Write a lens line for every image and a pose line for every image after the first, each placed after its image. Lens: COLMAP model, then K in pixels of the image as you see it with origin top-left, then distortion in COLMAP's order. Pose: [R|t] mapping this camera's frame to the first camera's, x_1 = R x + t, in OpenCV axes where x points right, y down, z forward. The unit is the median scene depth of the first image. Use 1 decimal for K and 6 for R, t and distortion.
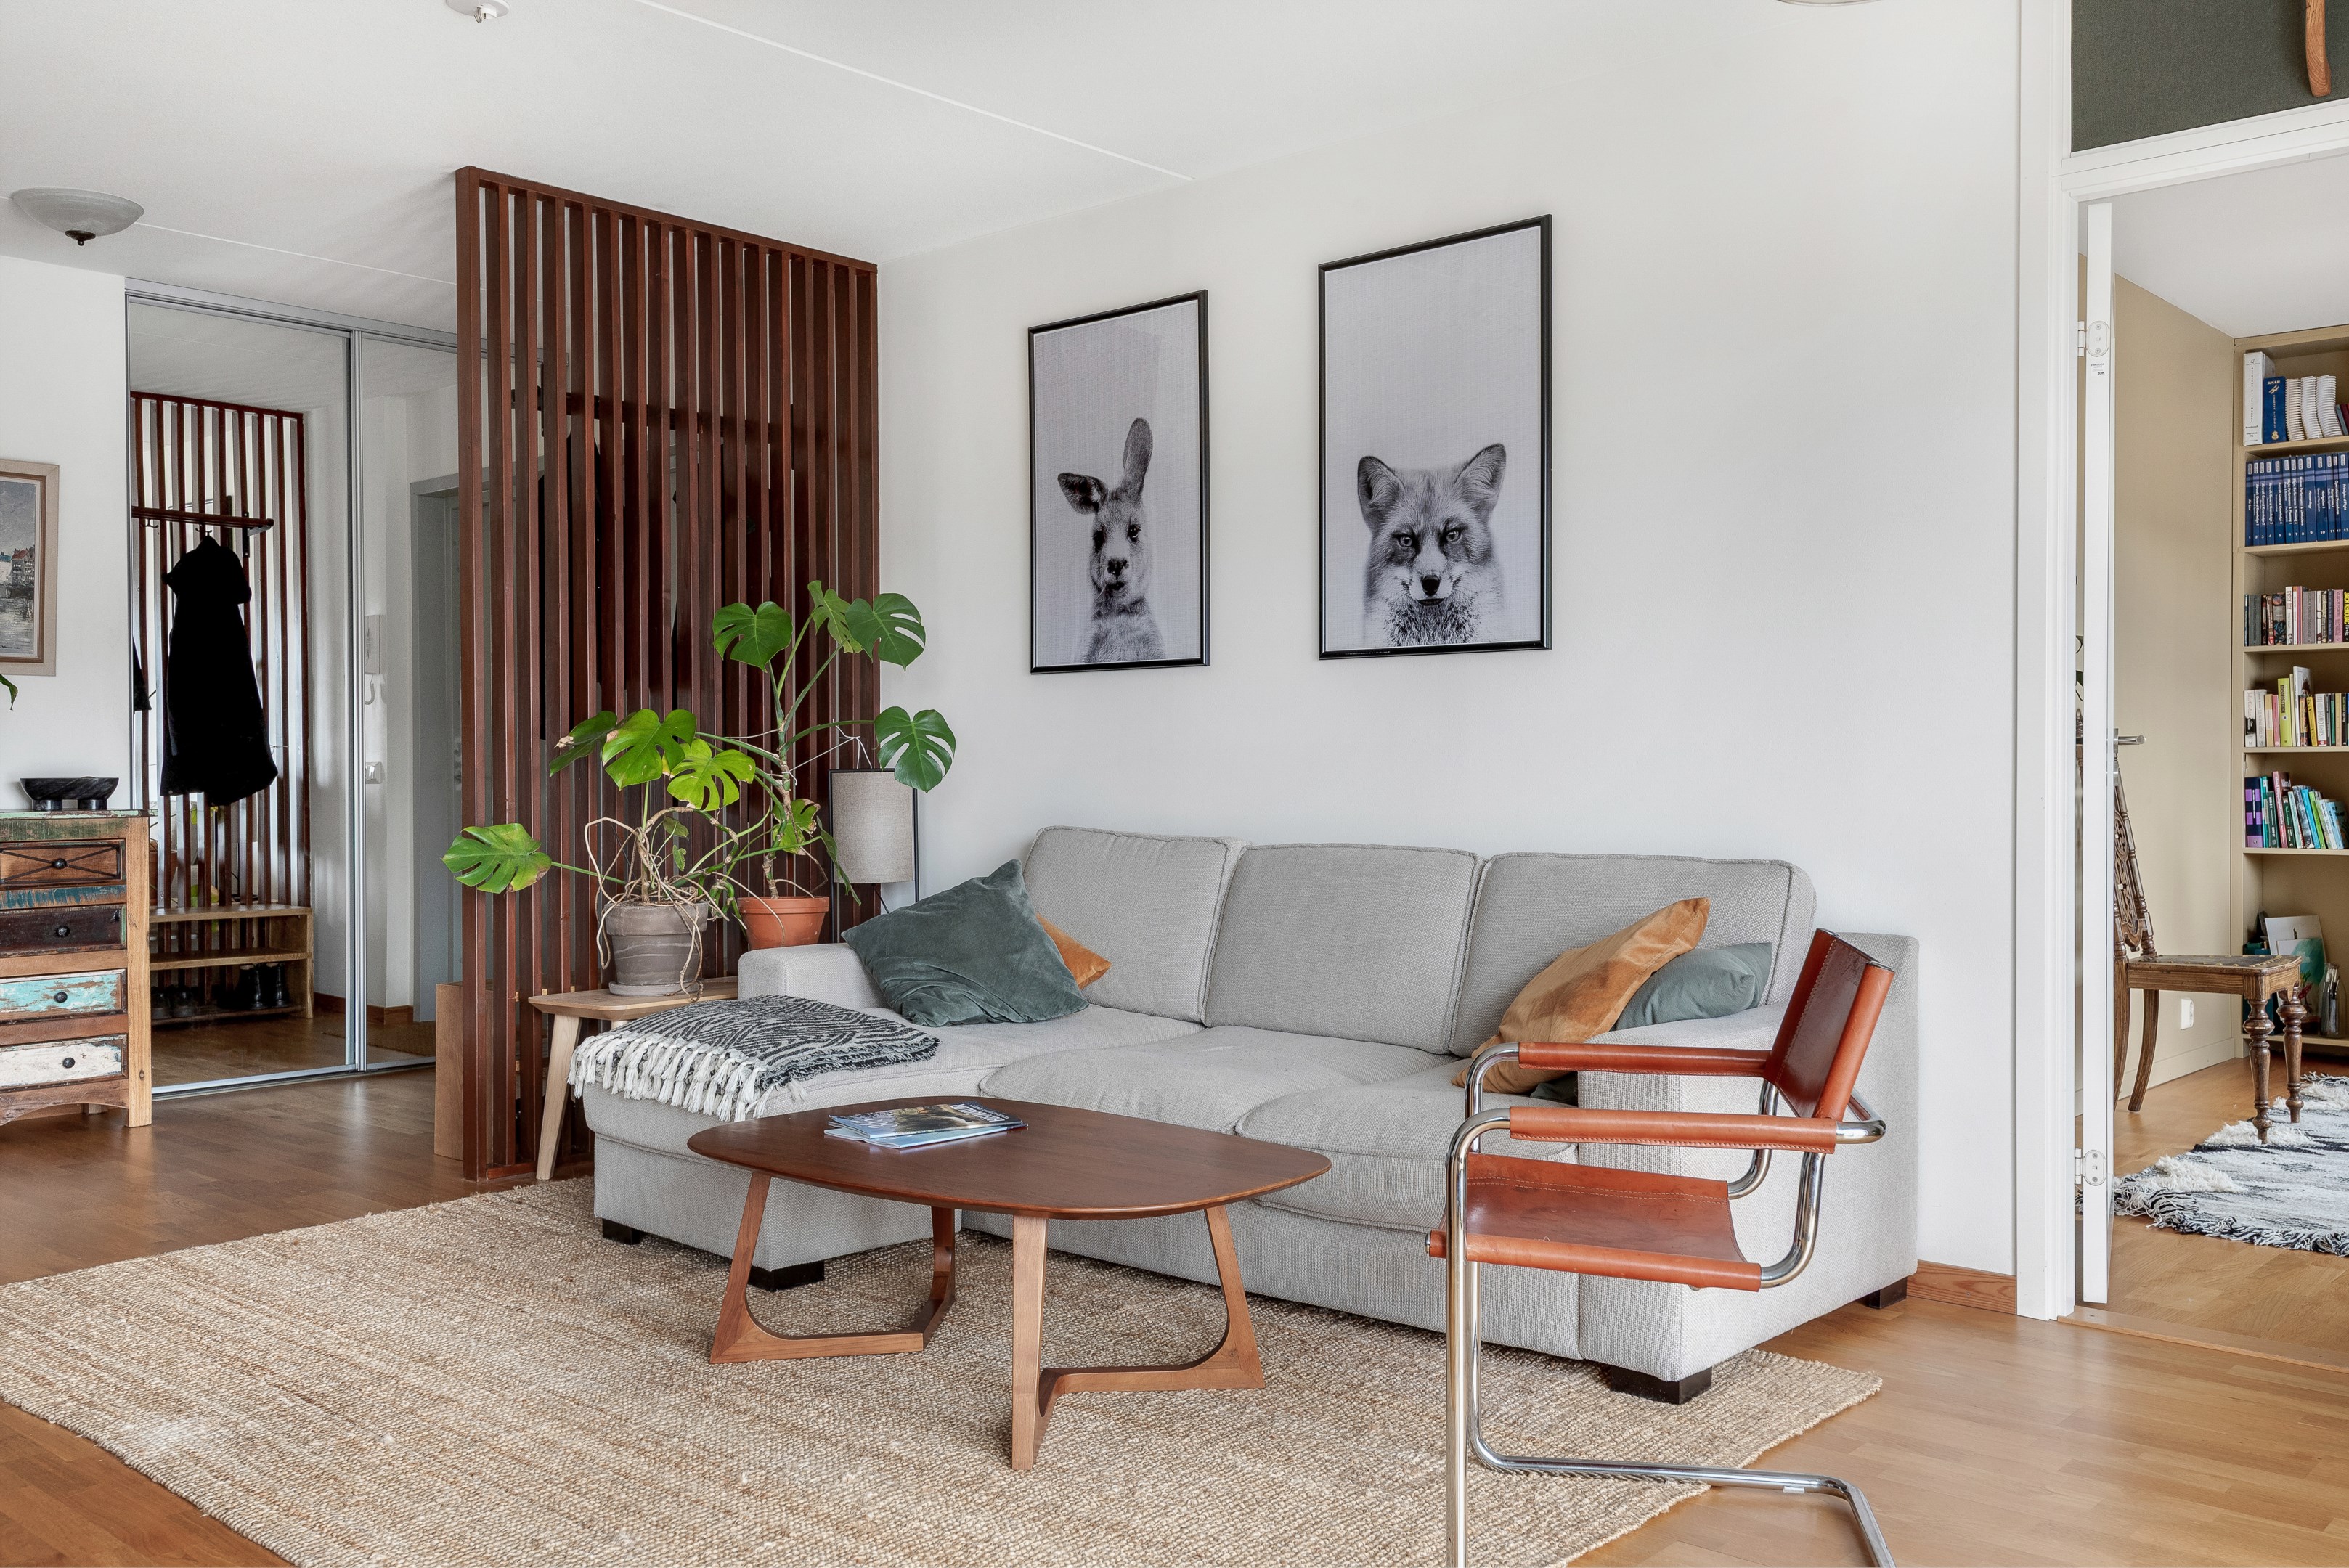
lens RADIAL K [[2001.5, 0, 1174.5], [0, 2001.5, 784.0], [0, 0, 1]] dist [0.029228, -0.015285]
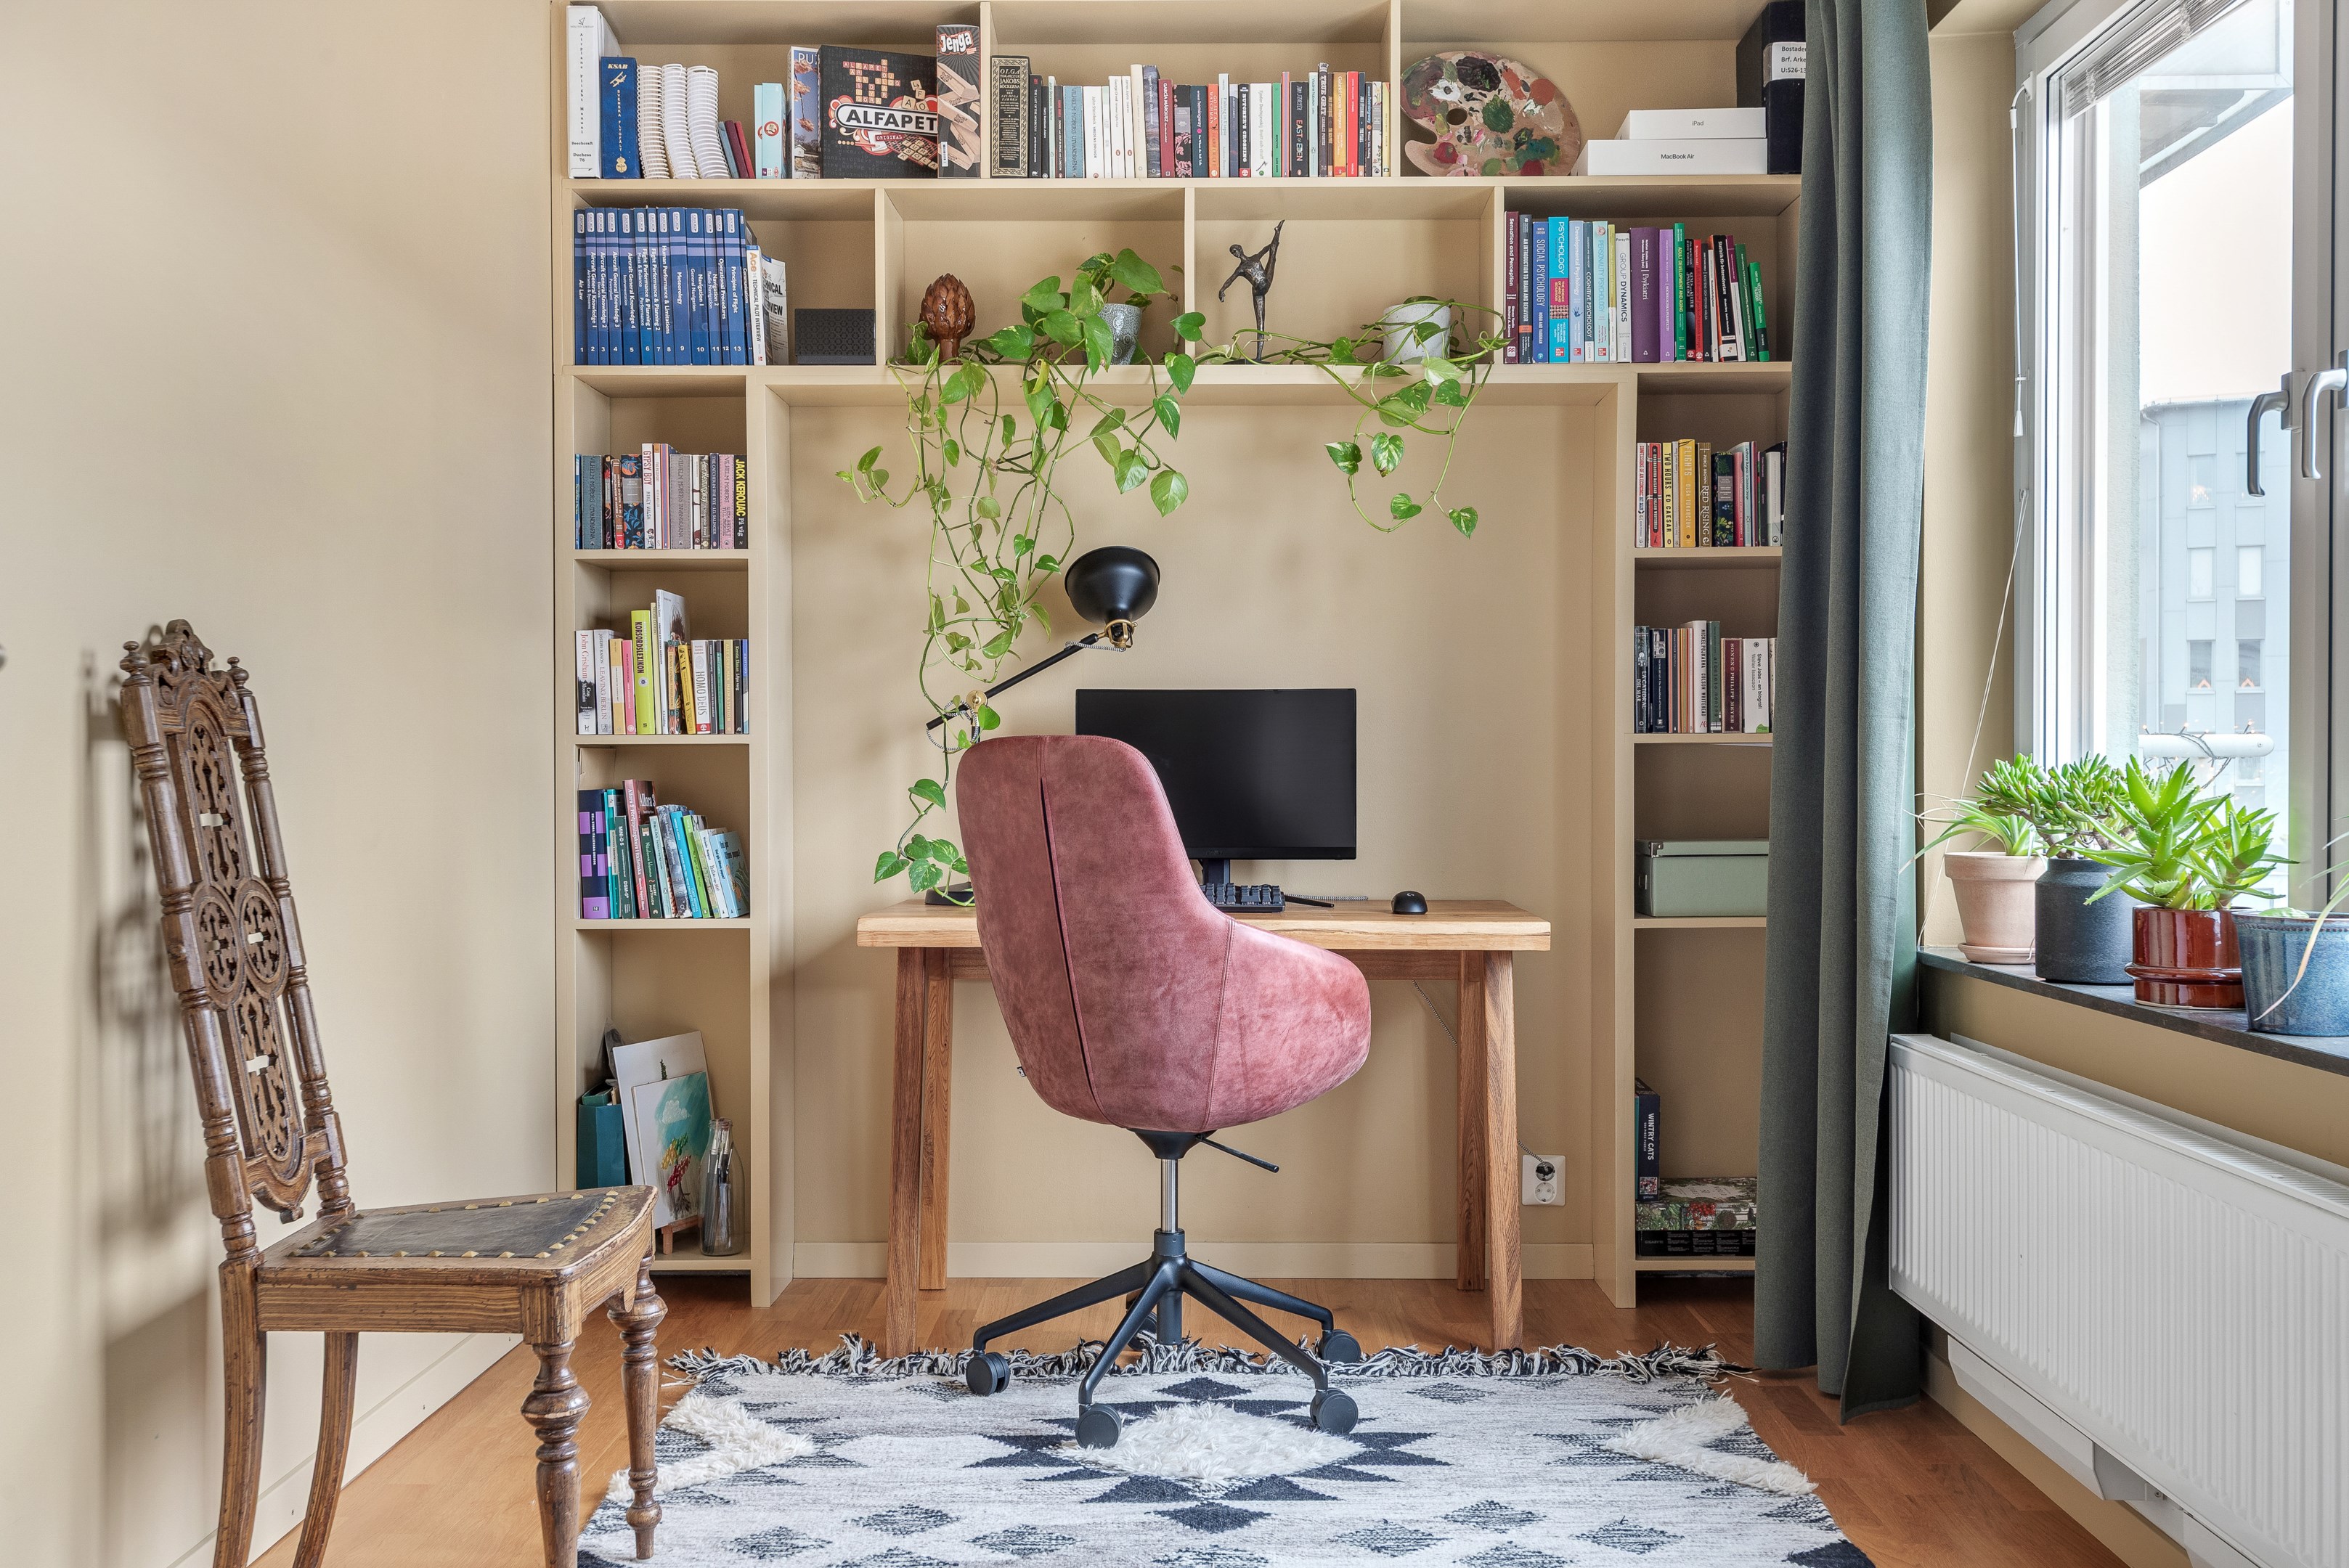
lens RADIAL K [[2001.5, 0, 1174.5], [0, 2001.5, 784.0], [0, 0, 1]] dist [0.029228, -0.015285]
pose [[0.739824, -0.005495, 0.672777, 0.288403], [0.007201, 0.999974, 0.000250, -0.004023], [-0.672761, 0.004660, 0.739845, 0.495897]]
